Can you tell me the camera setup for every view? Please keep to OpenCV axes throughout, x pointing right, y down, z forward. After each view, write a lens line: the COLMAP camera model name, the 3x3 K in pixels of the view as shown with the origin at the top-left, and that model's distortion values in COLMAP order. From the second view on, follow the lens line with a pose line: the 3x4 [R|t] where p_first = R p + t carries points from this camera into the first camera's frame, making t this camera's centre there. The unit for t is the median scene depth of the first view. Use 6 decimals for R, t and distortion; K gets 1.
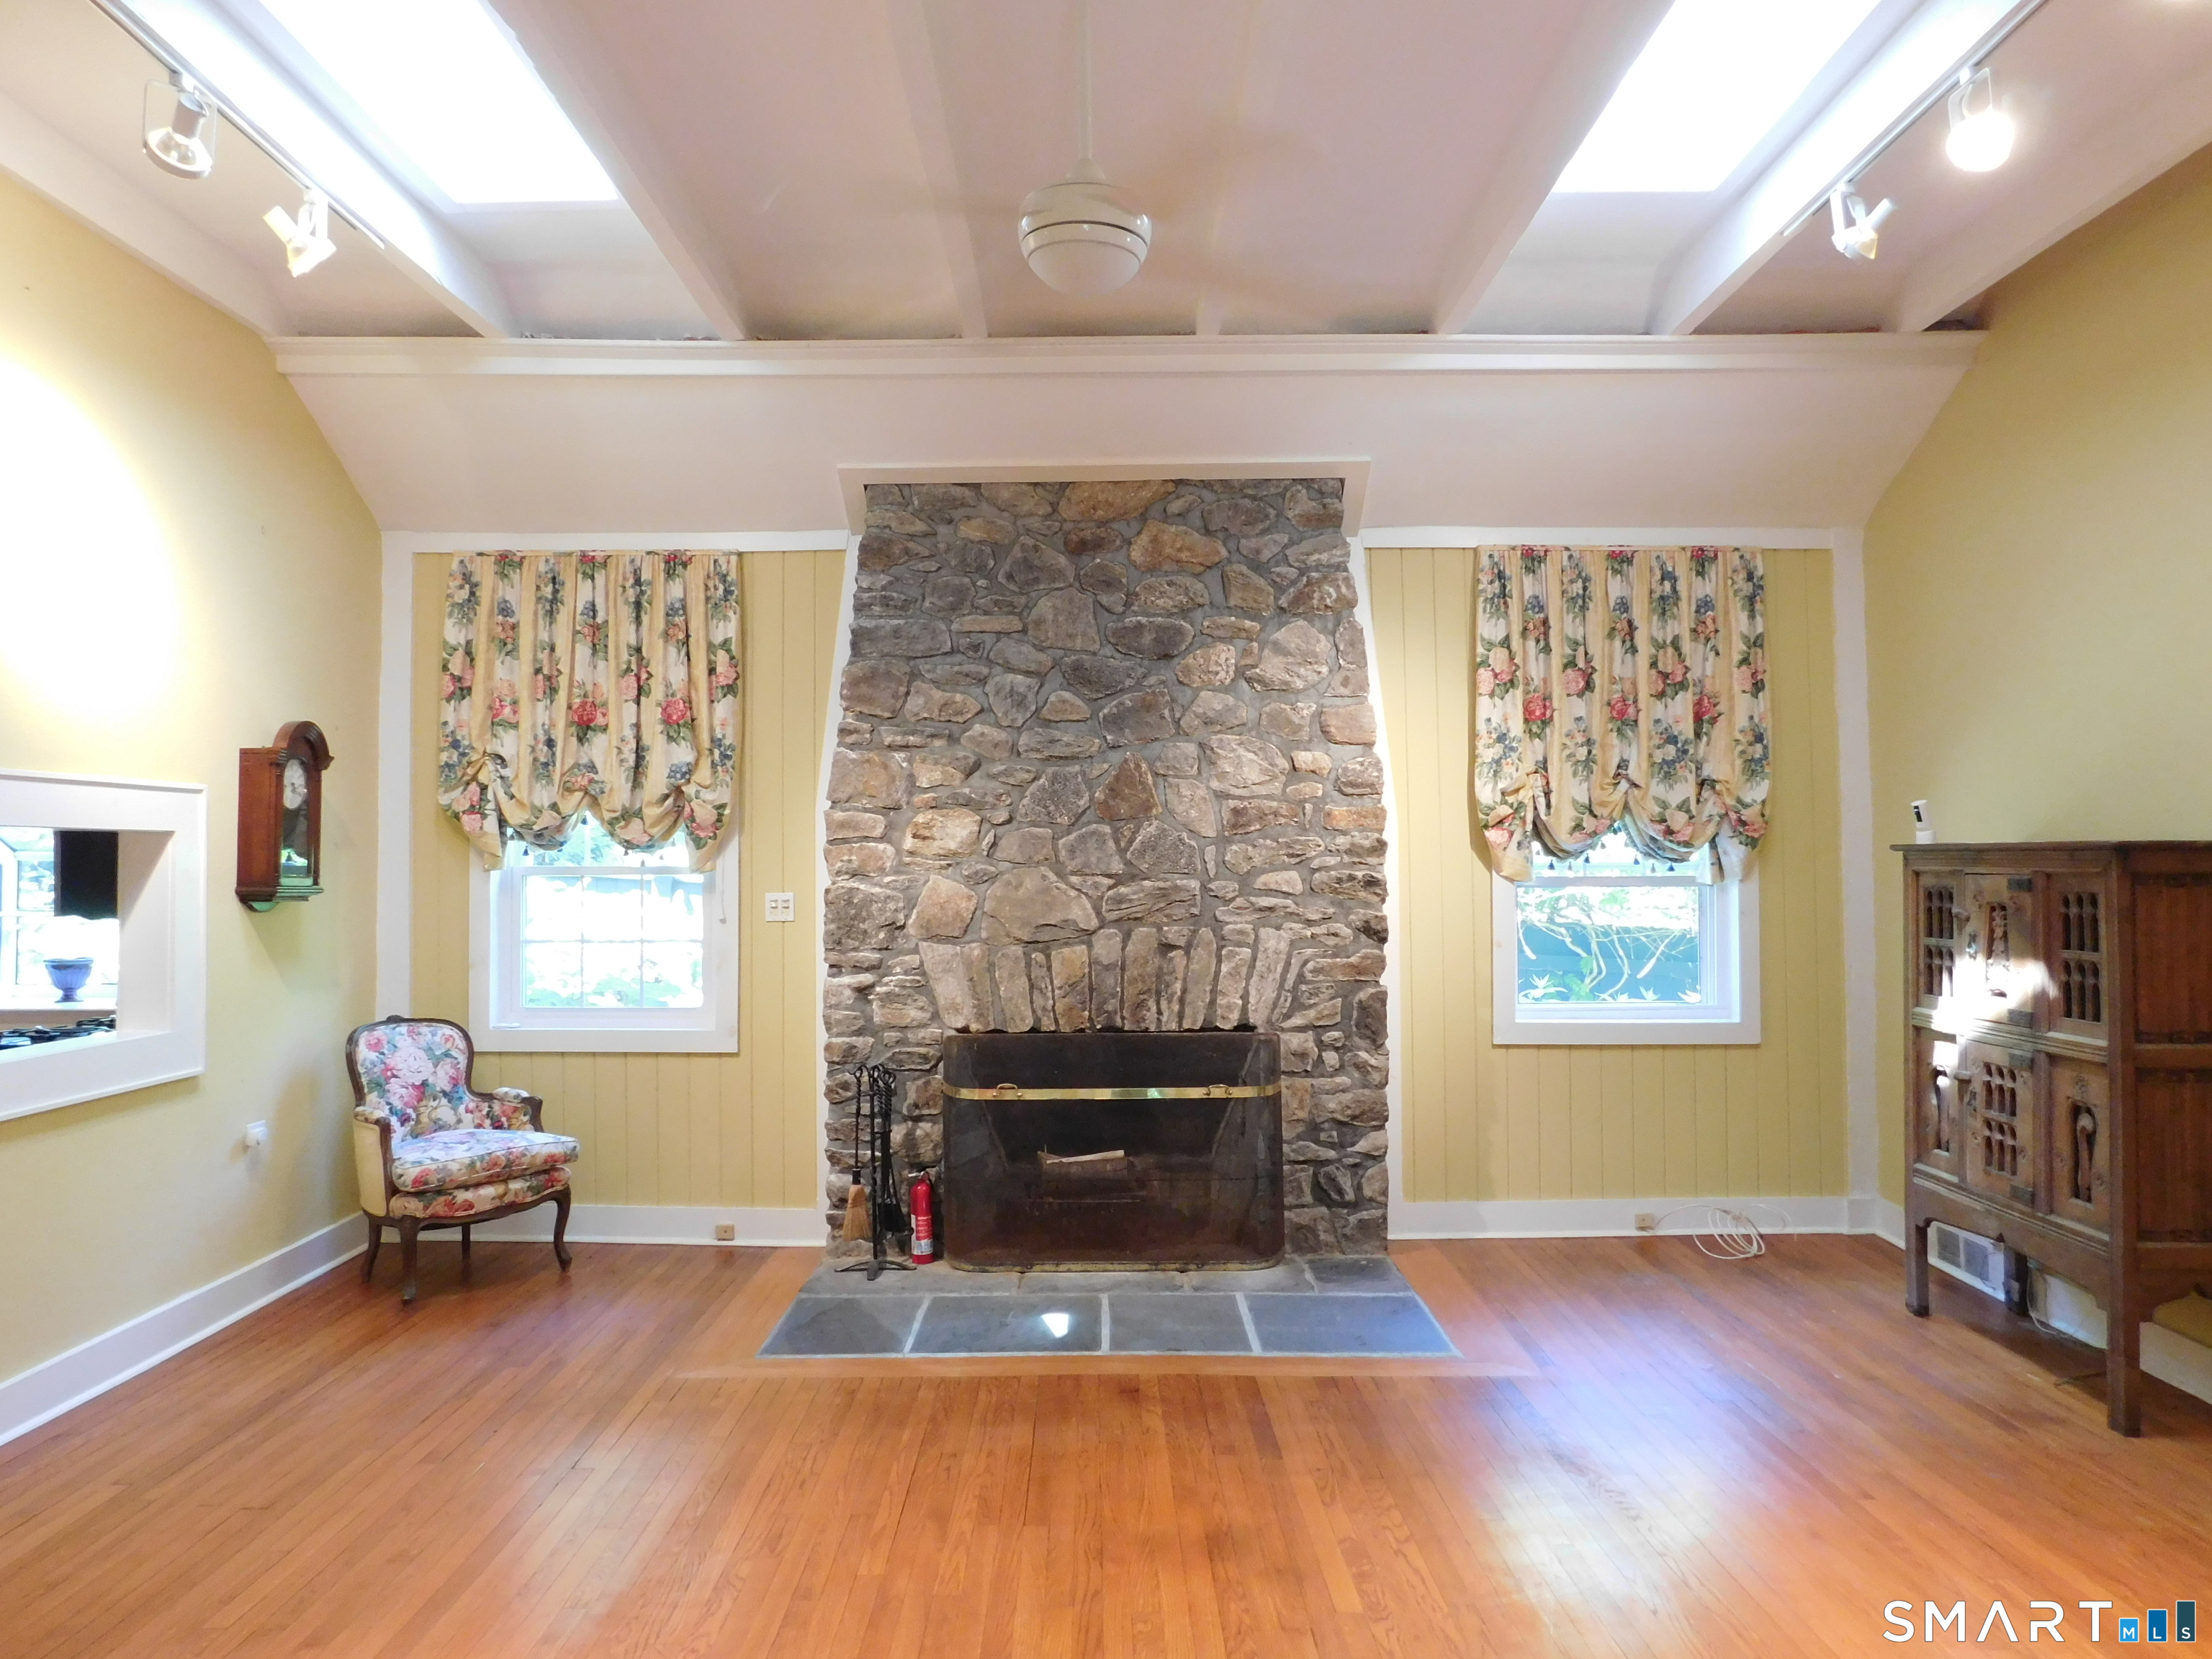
lens RADIAL K [[1519.1, 0, 1107.4], [0, 1519.1, 822.7], [0, 0, 1]] dist [-0.077156, 0.063167]
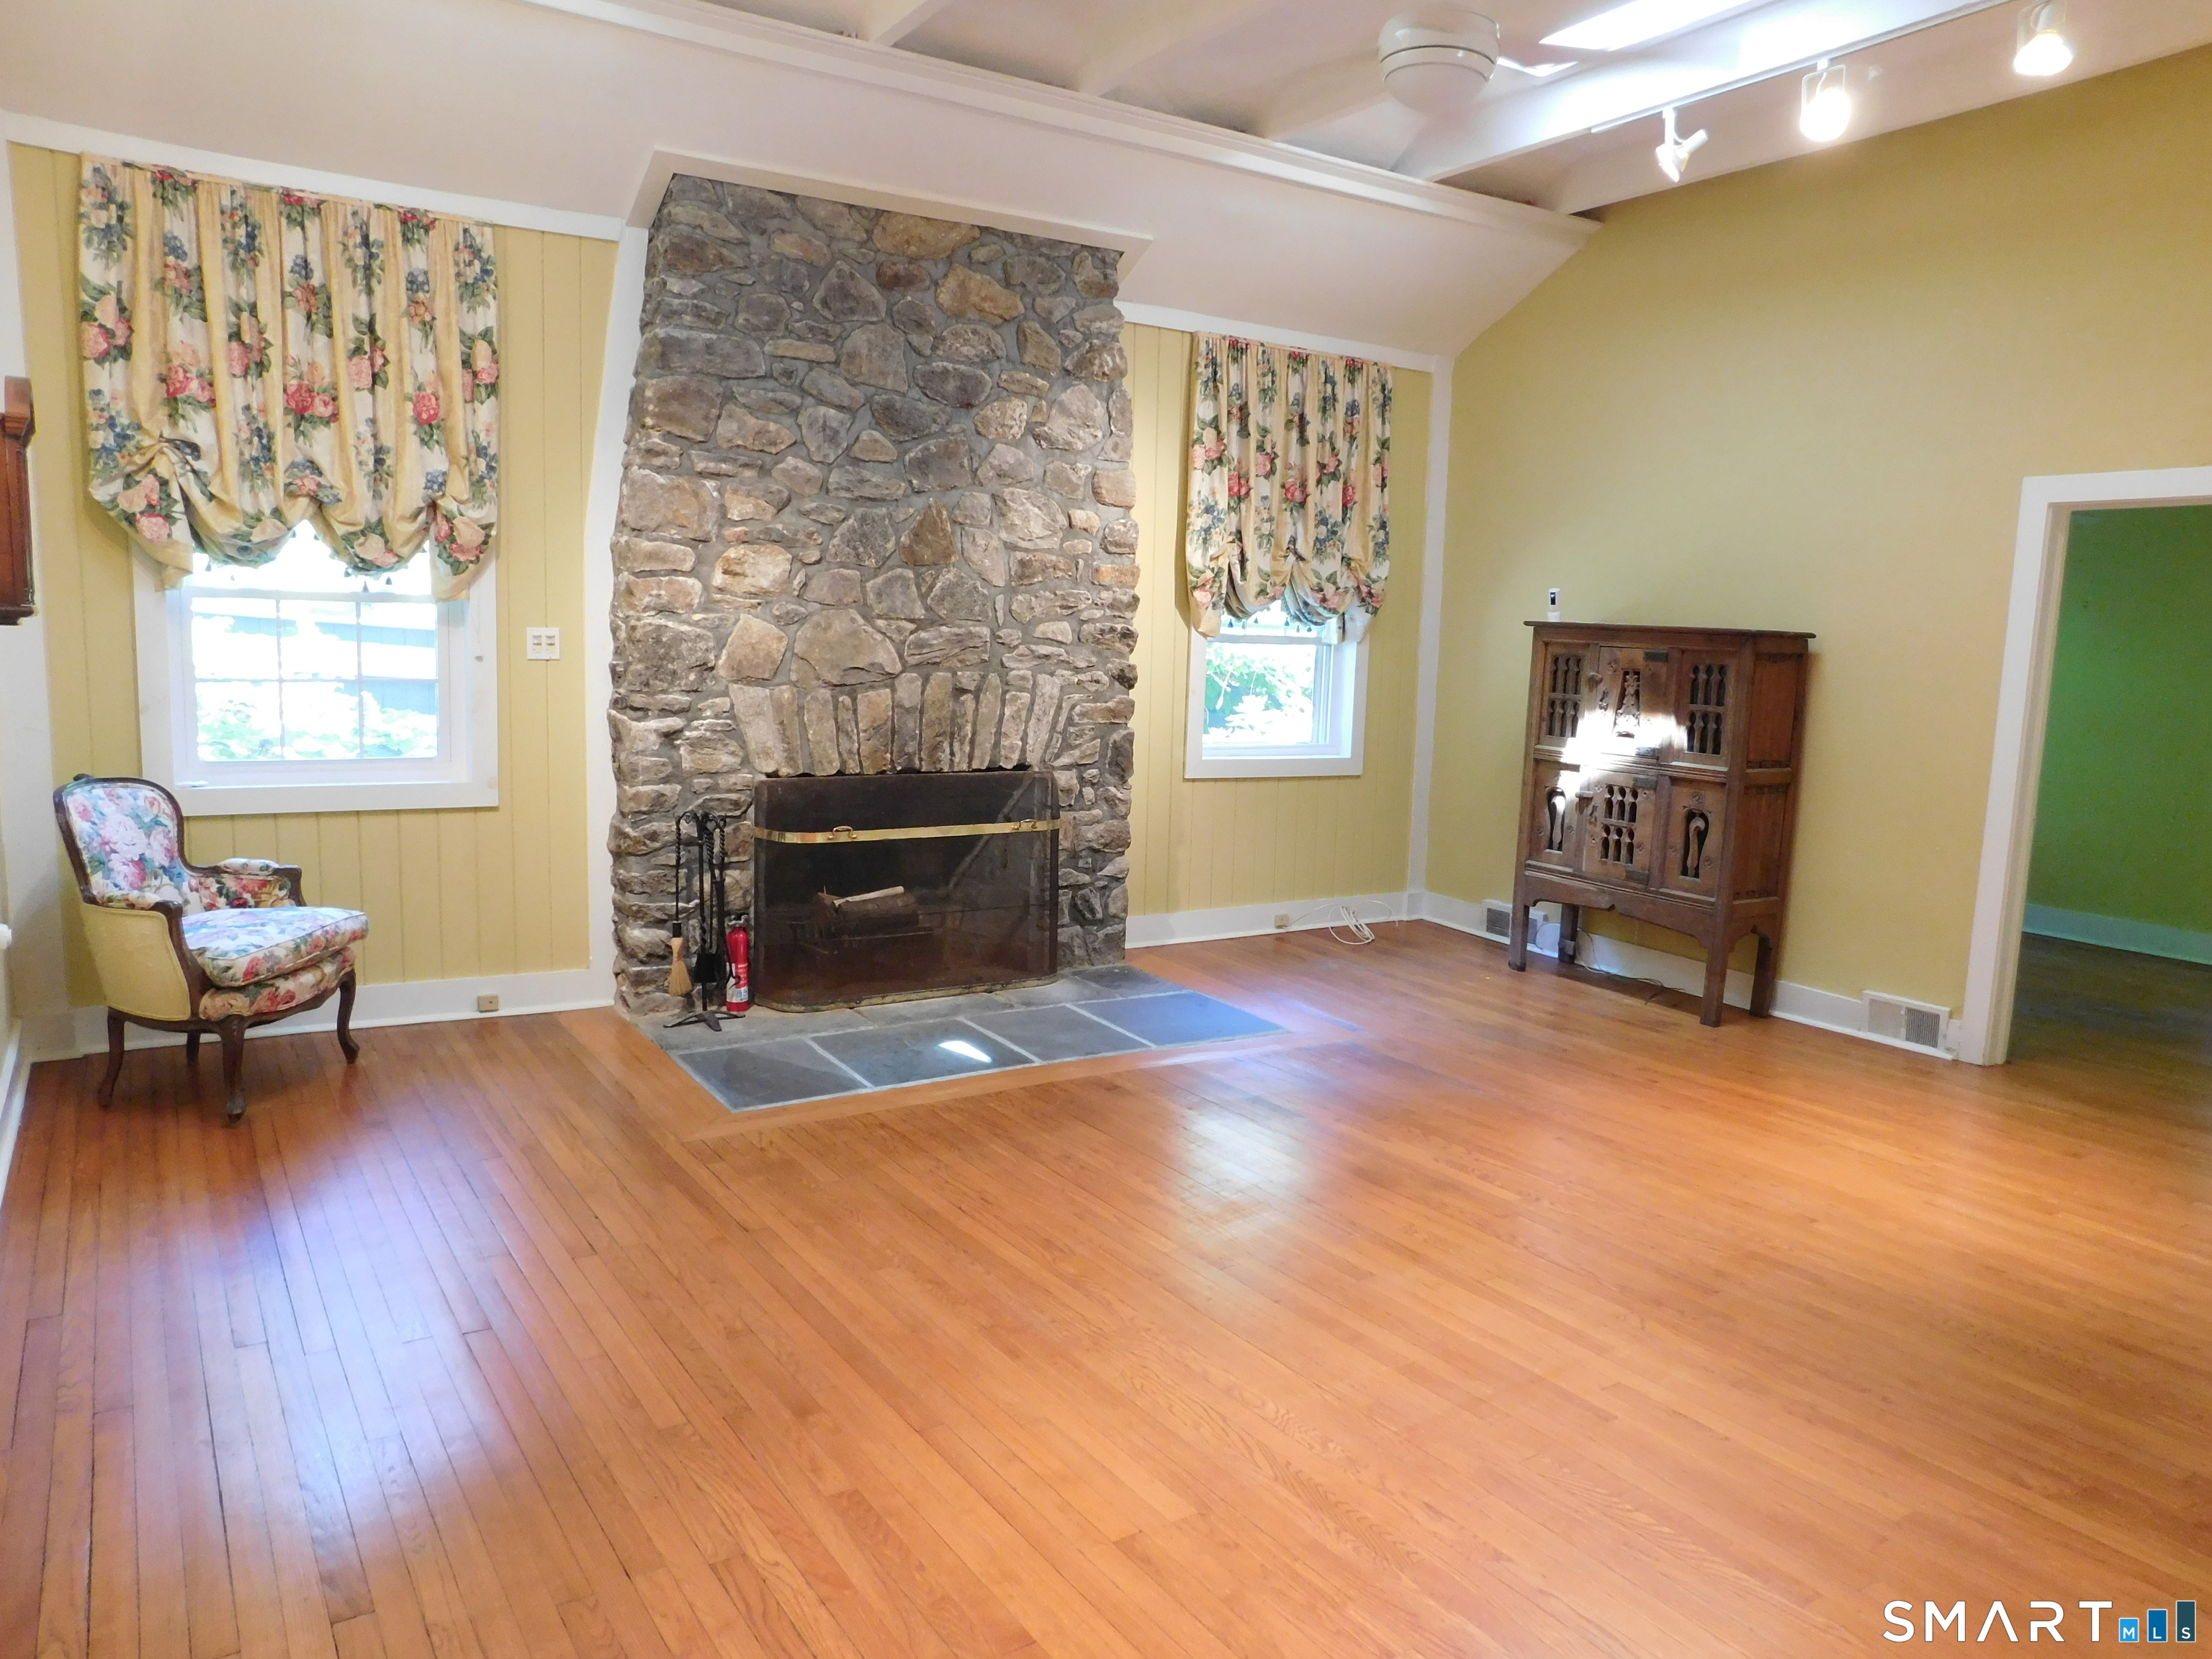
lens RADIAL K [[1519.1, 0, 1104.6], [0, 1519.1, 824.4], [0, 0, 1]] dist [-0.077156, 0.063167]
pose [[0.842517, -0.037695, 0.537349, -0.439121], [-0.054621, 0.986429, 0.154838, 0.005492], [-0.535893, -0.159804, 0.829024, 0.069487]]
